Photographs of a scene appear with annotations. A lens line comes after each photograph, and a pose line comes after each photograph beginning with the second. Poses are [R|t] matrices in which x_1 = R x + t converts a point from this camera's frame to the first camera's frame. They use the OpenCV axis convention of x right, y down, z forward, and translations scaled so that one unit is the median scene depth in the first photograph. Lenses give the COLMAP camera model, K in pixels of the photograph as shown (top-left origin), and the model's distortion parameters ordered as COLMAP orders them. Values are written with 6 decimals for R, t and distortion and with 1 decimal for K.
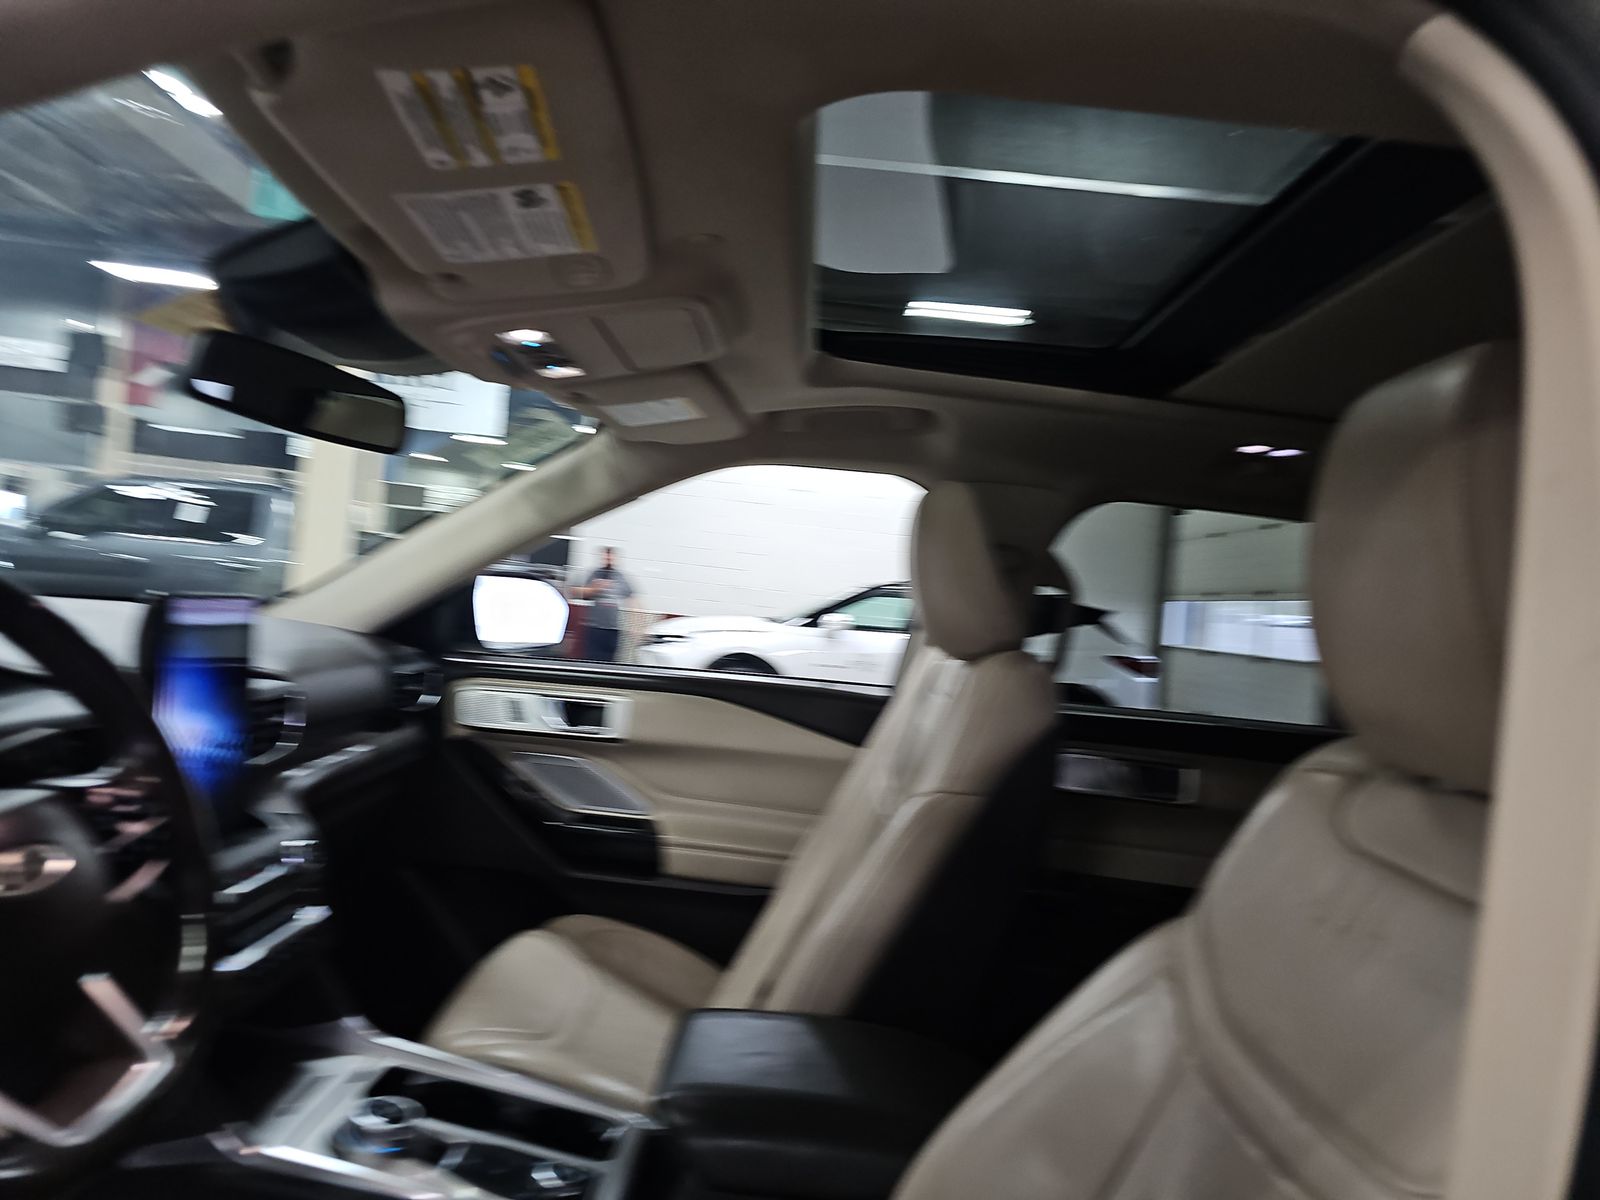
lens RADIAL K [[1068.0, 0, 800.0], [0, 1068.0, 600.0], [0, 0, 1]] dist [0.134390, -0.000167]
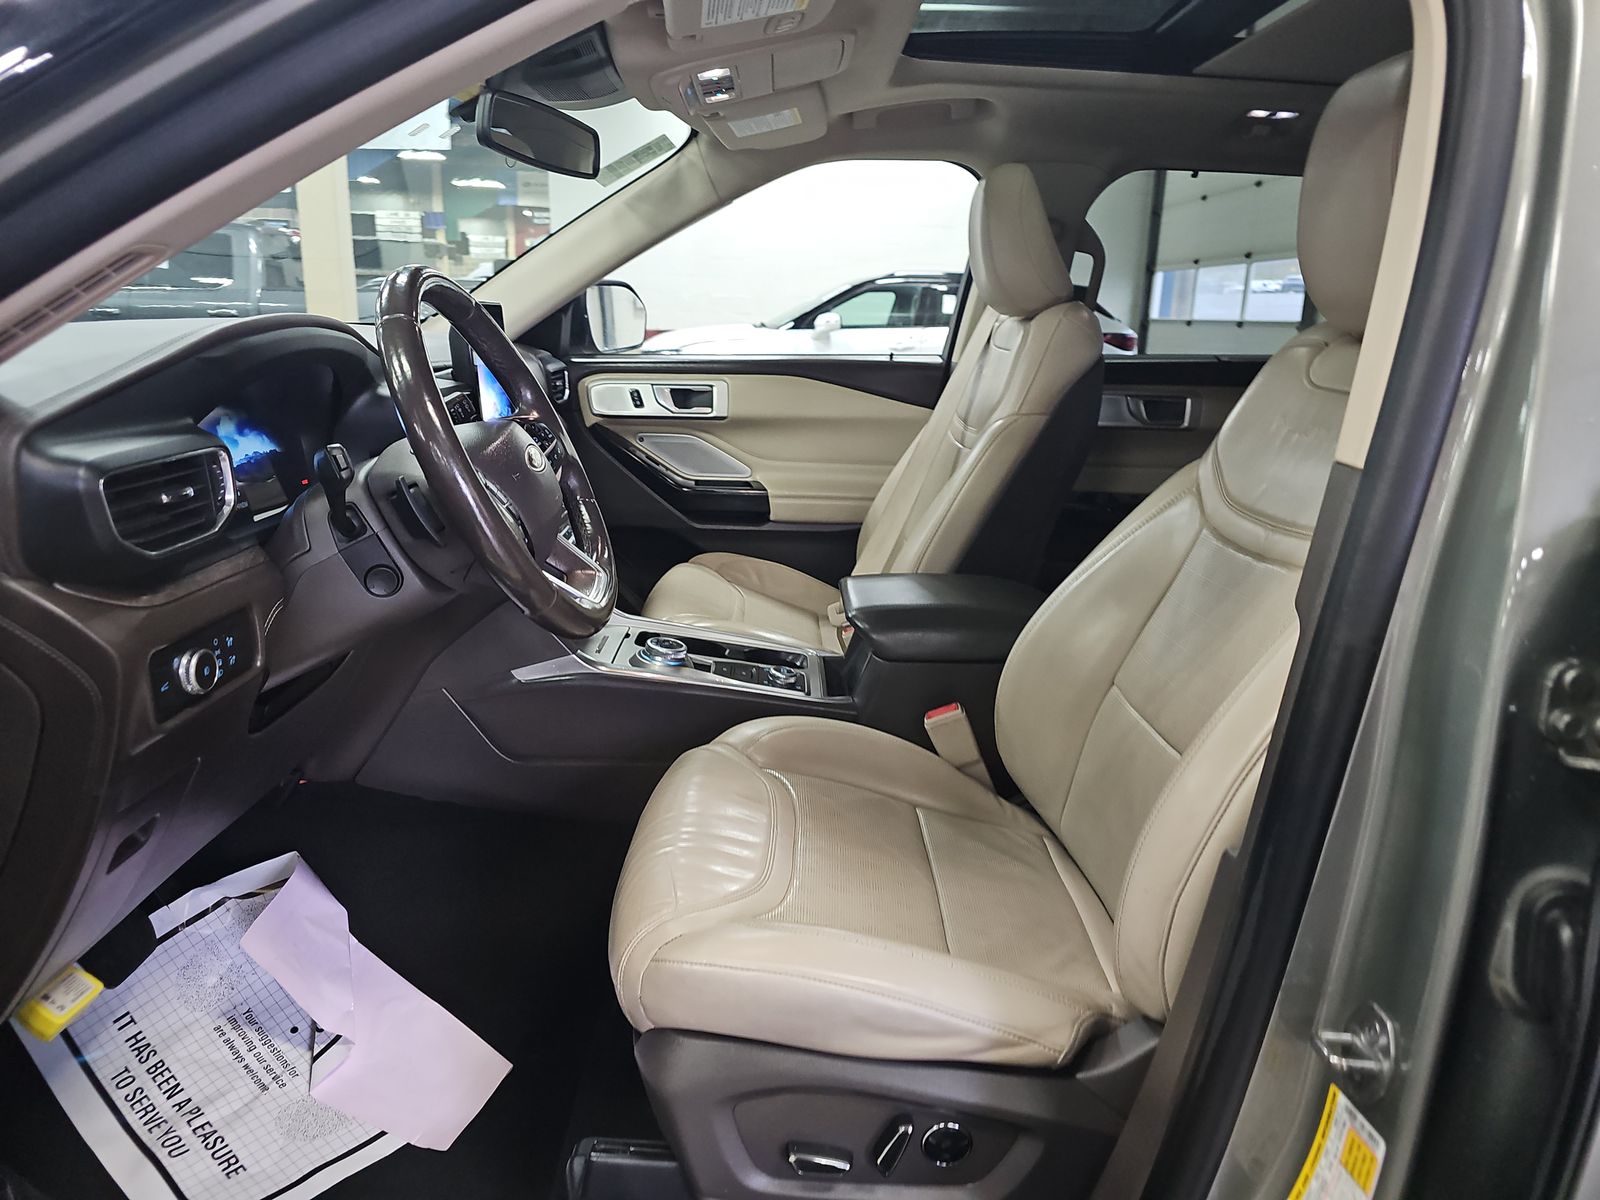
lens RADIAL K [[1043.2, 0, 800.0], [0, 1043.2, 600.0], [0, 0, 1]] dist [0.075790, 0.000176]
pose [[0.997109, -0.075977, 0.000761, -0.110946], [0.072924, 0.959756, 0.271202, 0.015618], [-0.021336, -0.270363, 0.962522, -0.227098]]
